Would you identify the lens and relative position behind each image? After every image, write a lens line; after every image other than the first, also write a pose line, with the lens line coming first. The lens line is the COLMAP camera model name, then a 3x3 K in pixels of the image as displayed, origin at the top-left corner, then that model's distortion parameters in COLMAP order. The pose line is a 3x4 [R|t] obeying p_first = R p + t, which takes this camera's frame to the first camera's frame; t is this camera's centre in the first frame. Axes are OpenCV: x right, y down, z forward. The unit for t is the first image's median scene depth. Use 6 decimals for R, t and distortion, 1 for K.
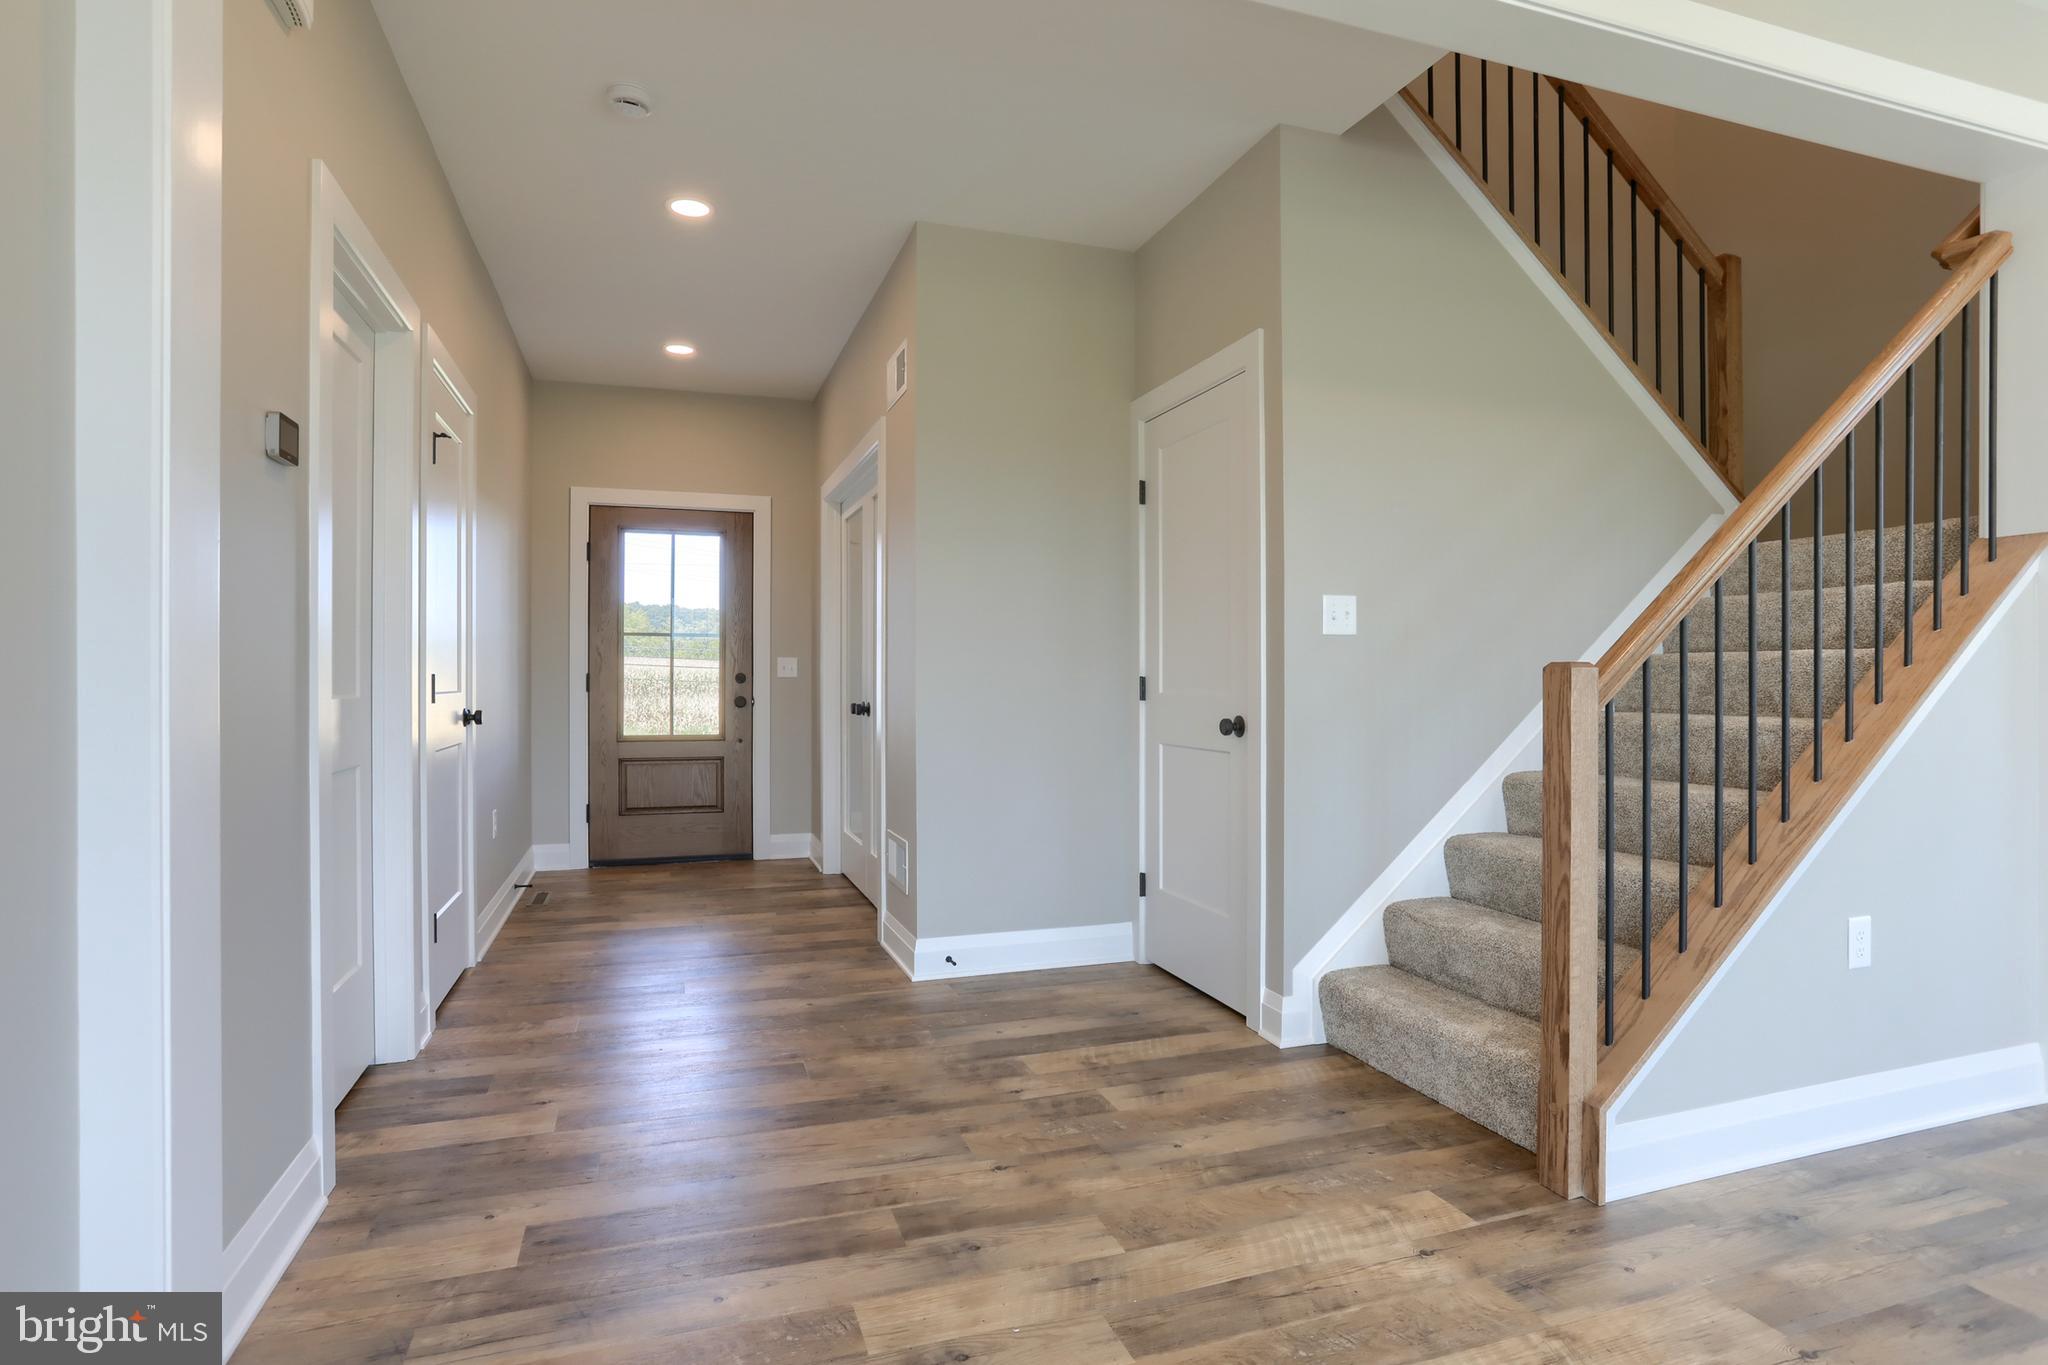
lens RADIAL K [[1070.4, 0, 1023.7], [0, 1070.4, 675.9], [0, 0, 1]] dist [-0.057057, 0.028523]
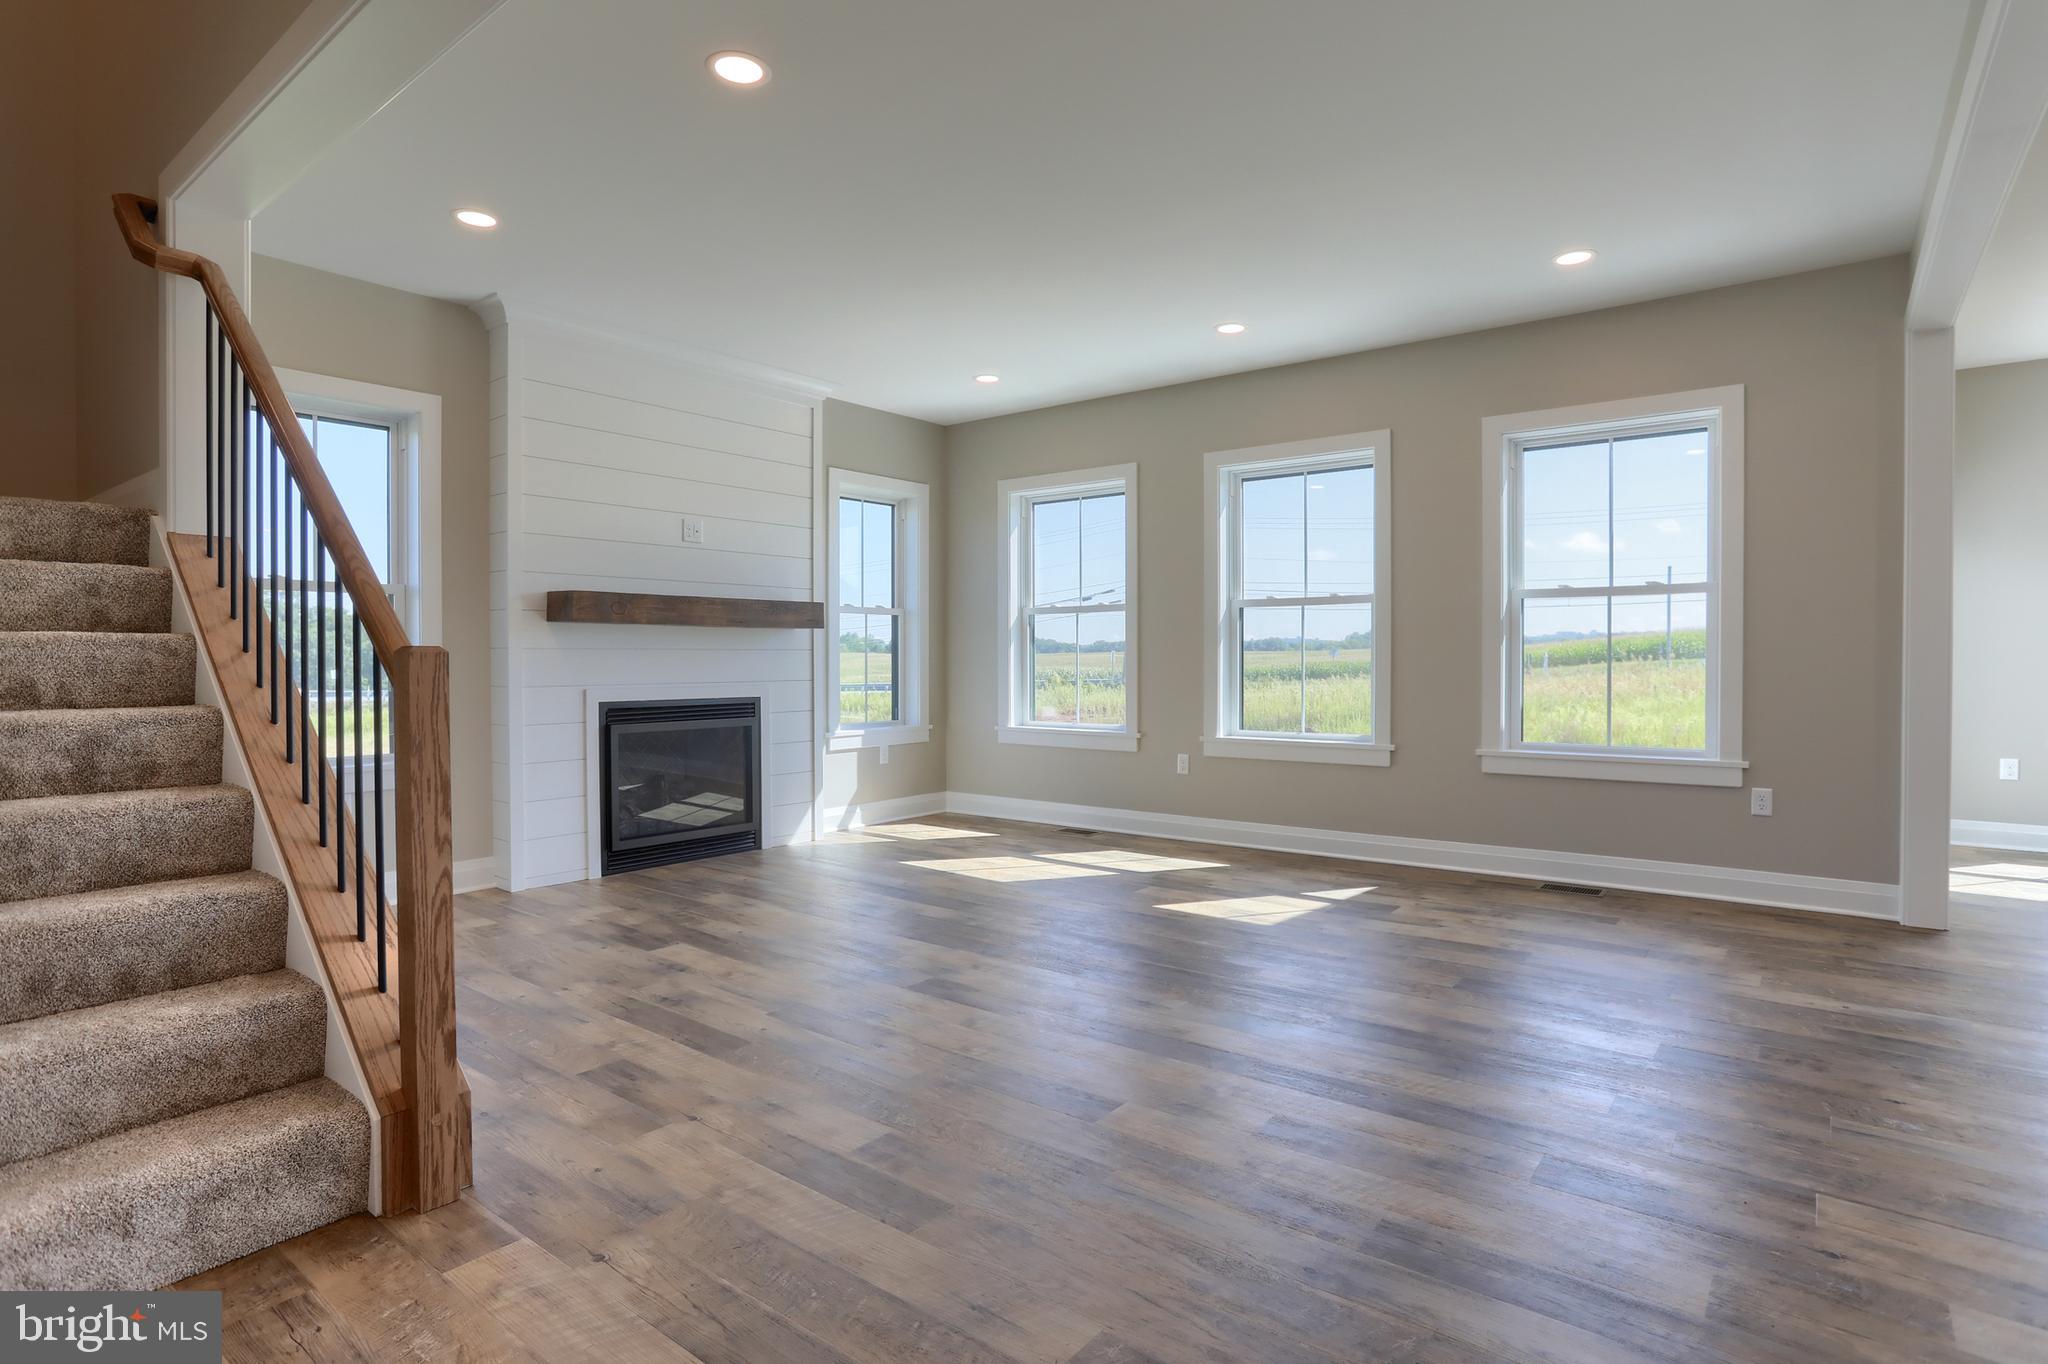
lens RADIAL K [[1046.7, 0, 1024.5], [0, 1046.7, 671.5], [0, 0, 1]] dist [-0.052093, 0.028190]
pose [[-0.544302, -0.008584, 0.838845, -0.393084], [0.002121, 0.999930, 0.011609, -0.000144], [-0.838886, 0.008098, -0.544246, 0.751510]]
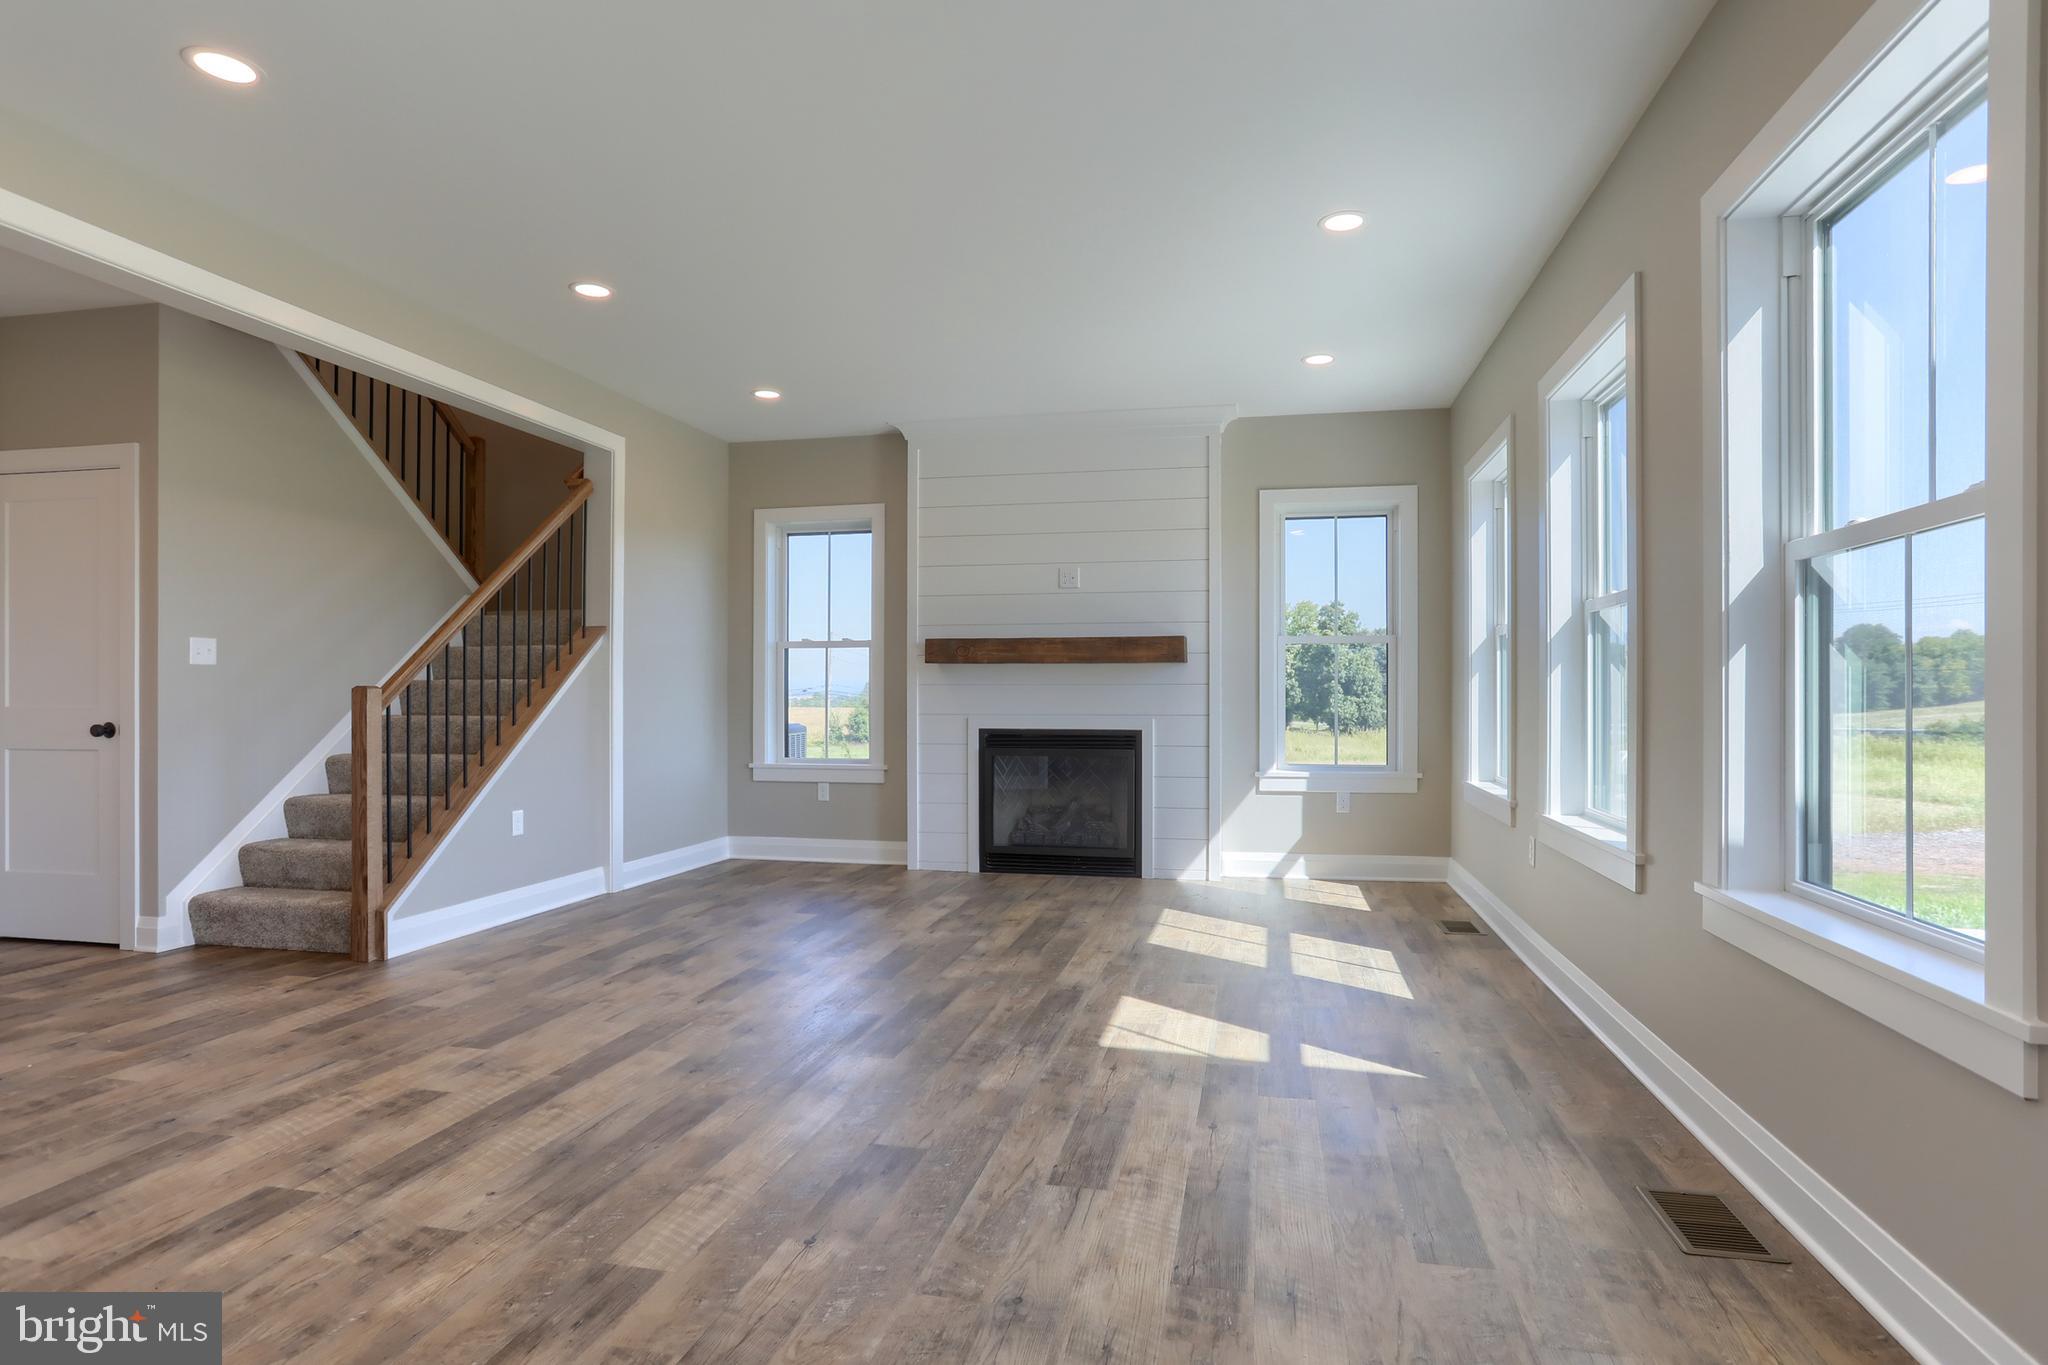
lens RADIAL K [[1065.3, 0, 1042.6], [0, 1065.3, 691.9], [0, 0, 1]] dist [-0.060076, 0.038355]
pose [[0.510115, 0.002534, 0.860103, -0.357794], [-0.001283, 0.999997, -0.002186, 0.000110], [-0.860105, 0.000012, 0.510116, -0.747857]]
